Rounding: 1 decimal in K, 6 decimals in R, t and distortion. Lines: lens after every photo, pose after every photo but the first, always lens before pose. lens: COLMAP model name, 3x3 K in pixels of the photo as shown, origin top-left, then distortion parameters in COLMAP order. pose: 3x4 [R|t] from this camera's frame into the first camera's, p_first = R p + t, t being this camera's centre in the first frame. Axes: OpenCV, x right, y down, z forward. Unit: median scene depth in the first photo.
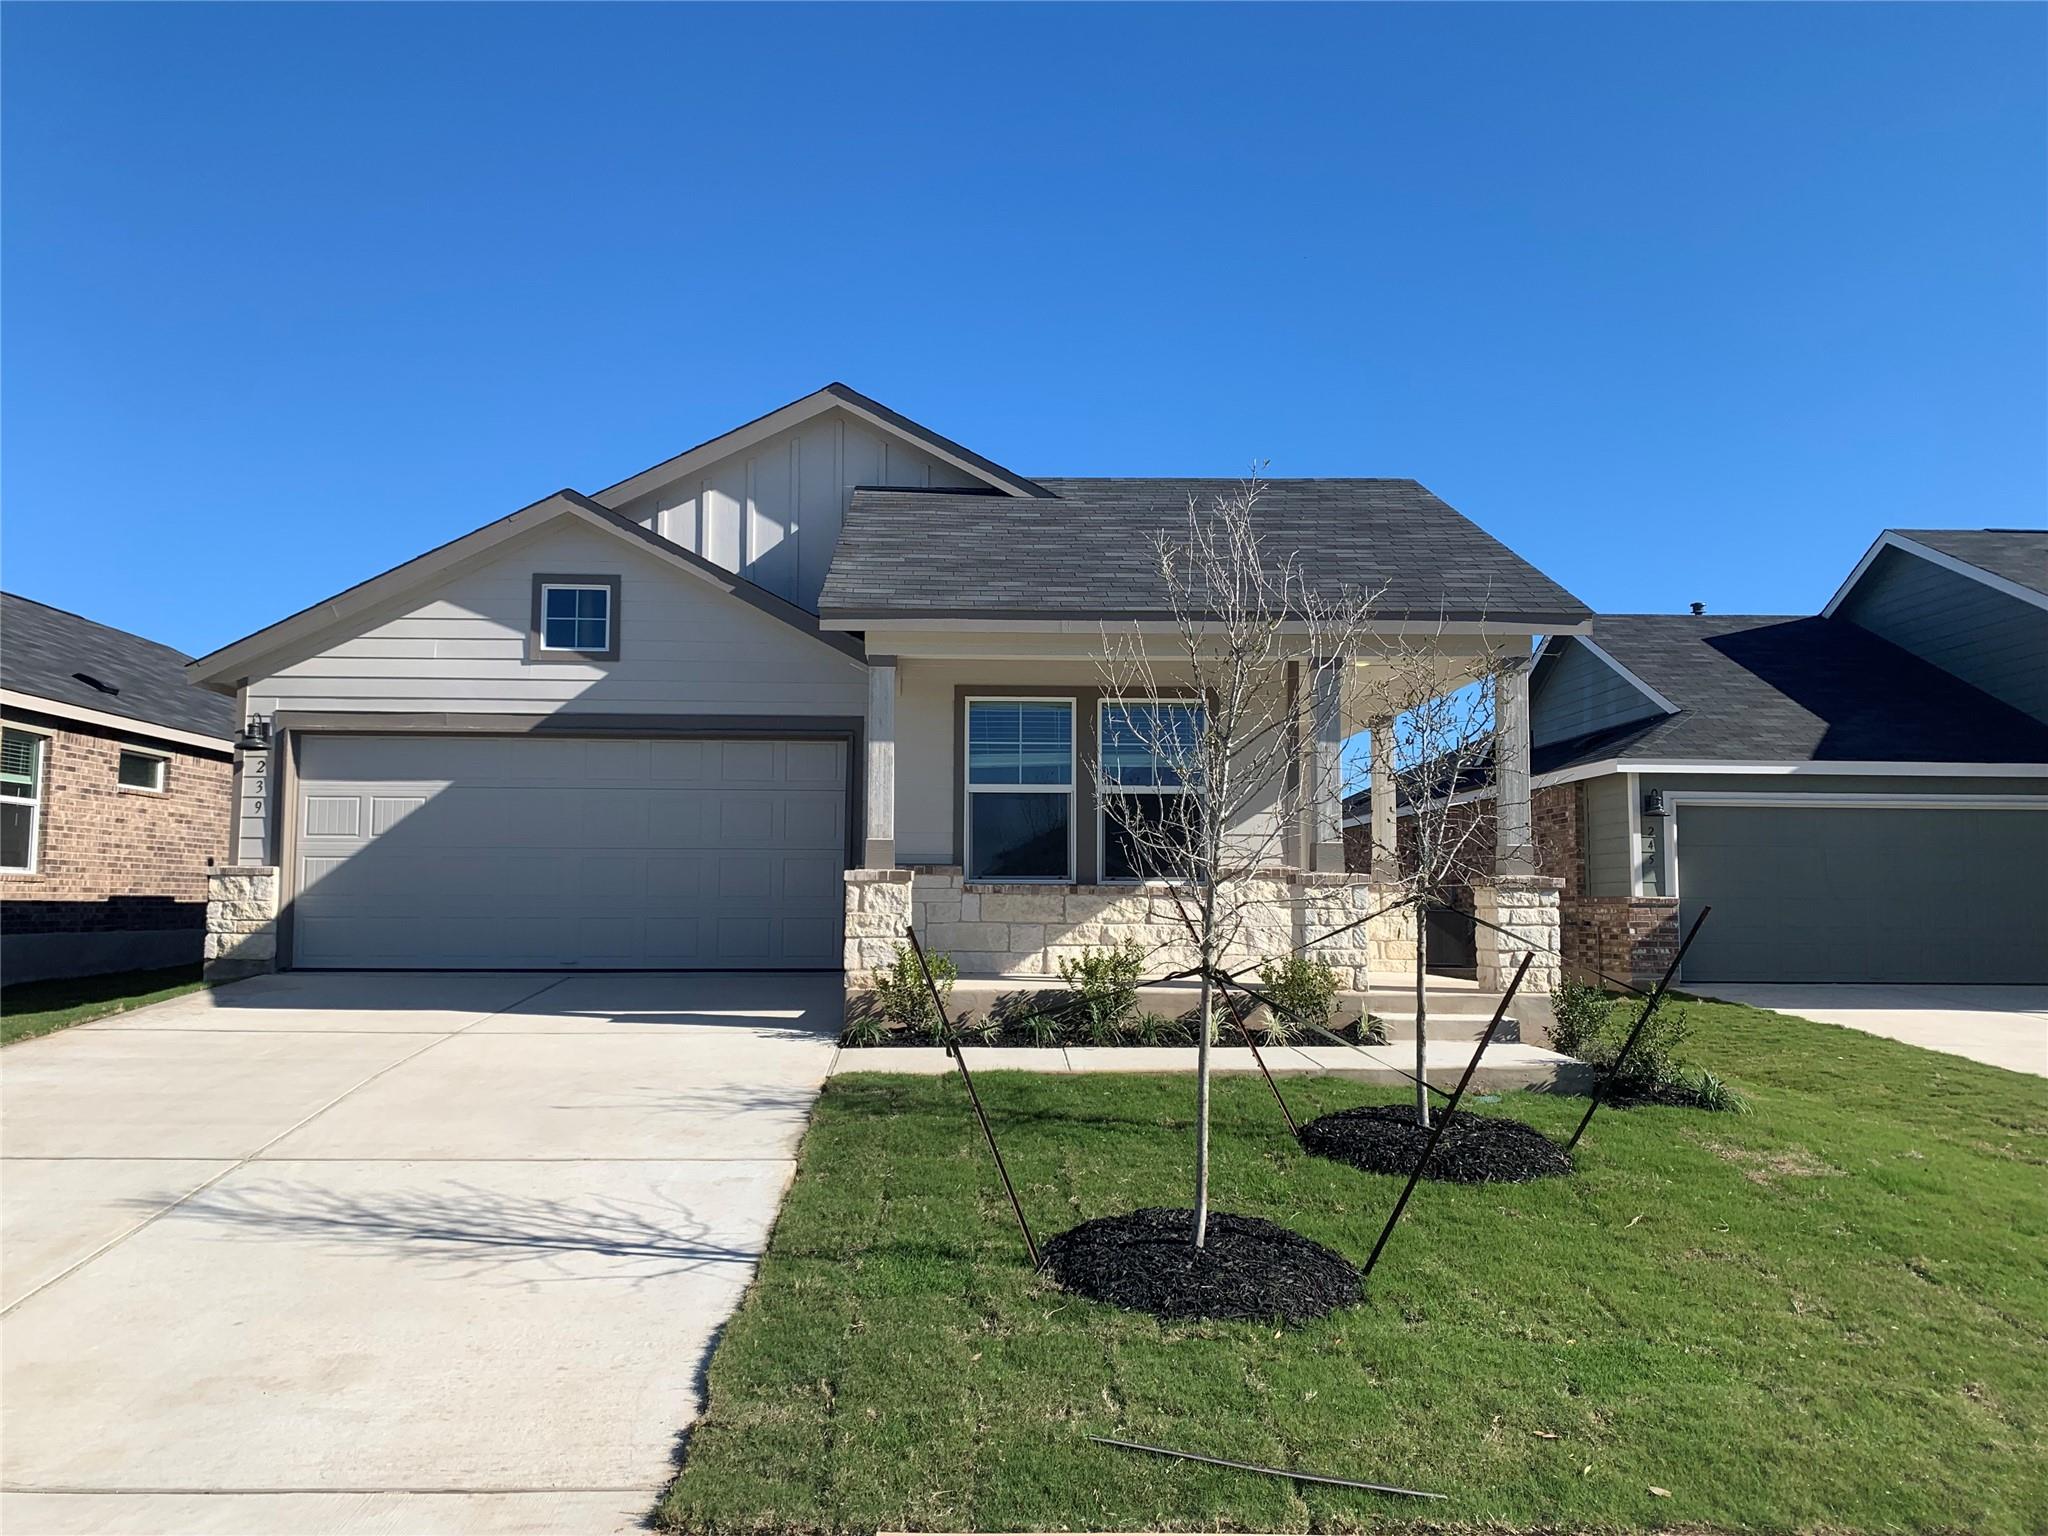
lens RADIAL K [[1529.1, 0, 1022.0], [0, 1529.1, 772.6], [0, 0, 1]] dist [0.050660, -0.004604]
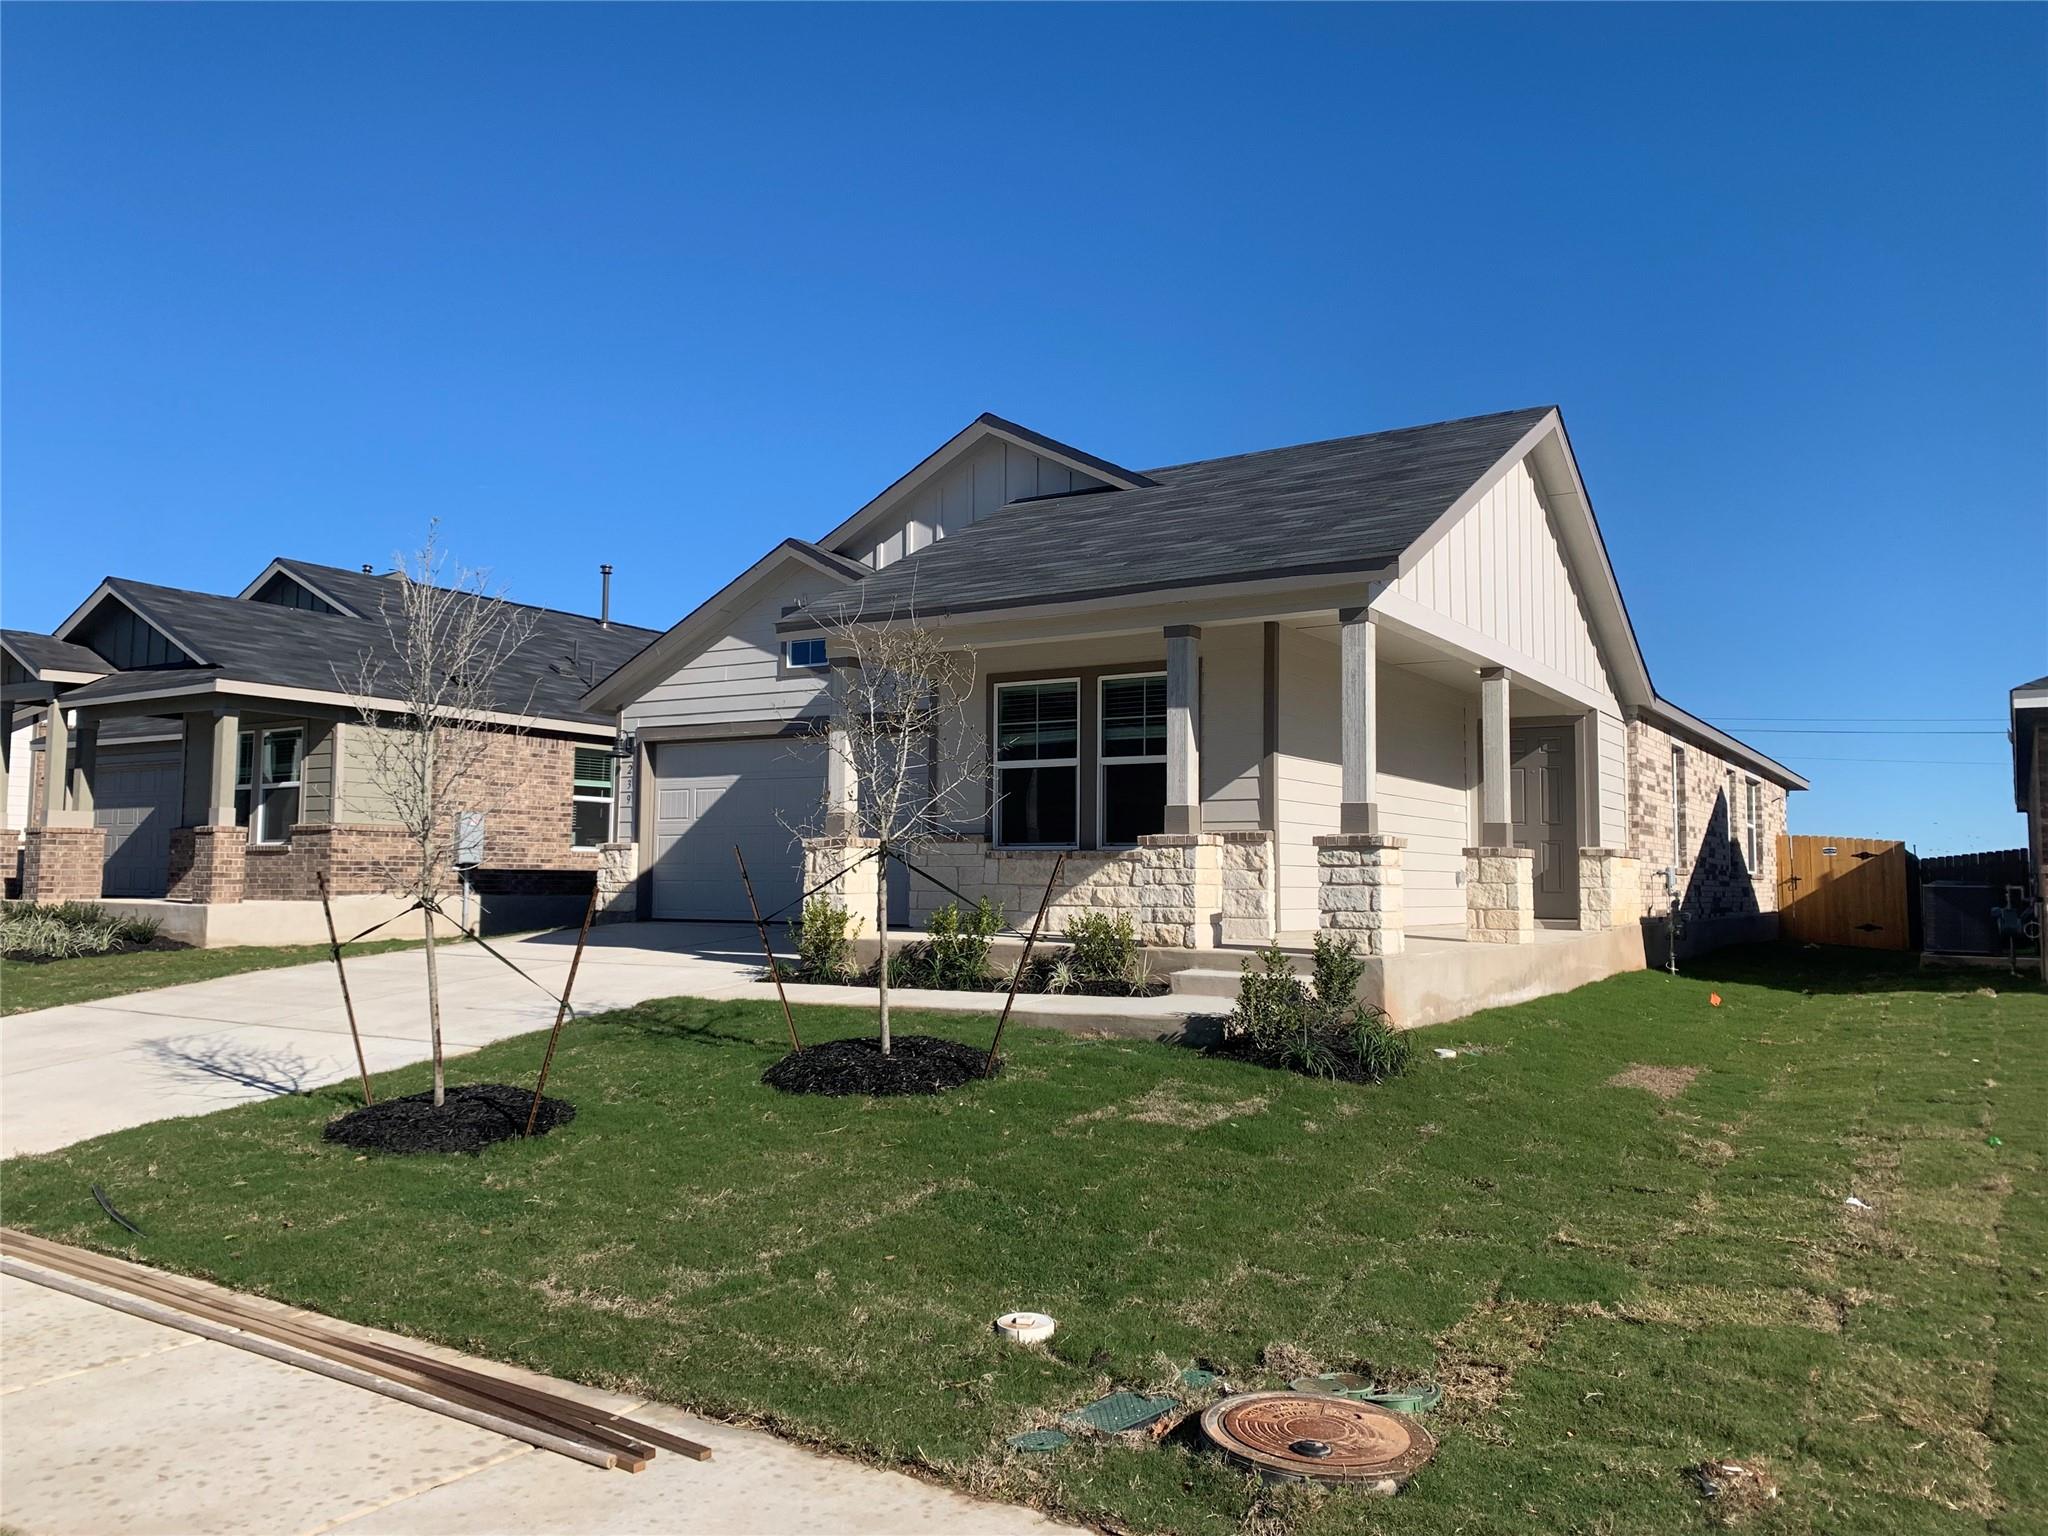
lens RADIAL K [[1529.1, 0, 1014.0], [0, 1529.1, 764.6], [0, 0, 1]] dist [0.050660, -0.004604]
pose [[0.831236, -0.040671, -0.554429, 0.593212], [0.043030, 0.999035, -0.008773, 0.019891], [0.554251, -0.016565, 0.832185, 0.071260]]
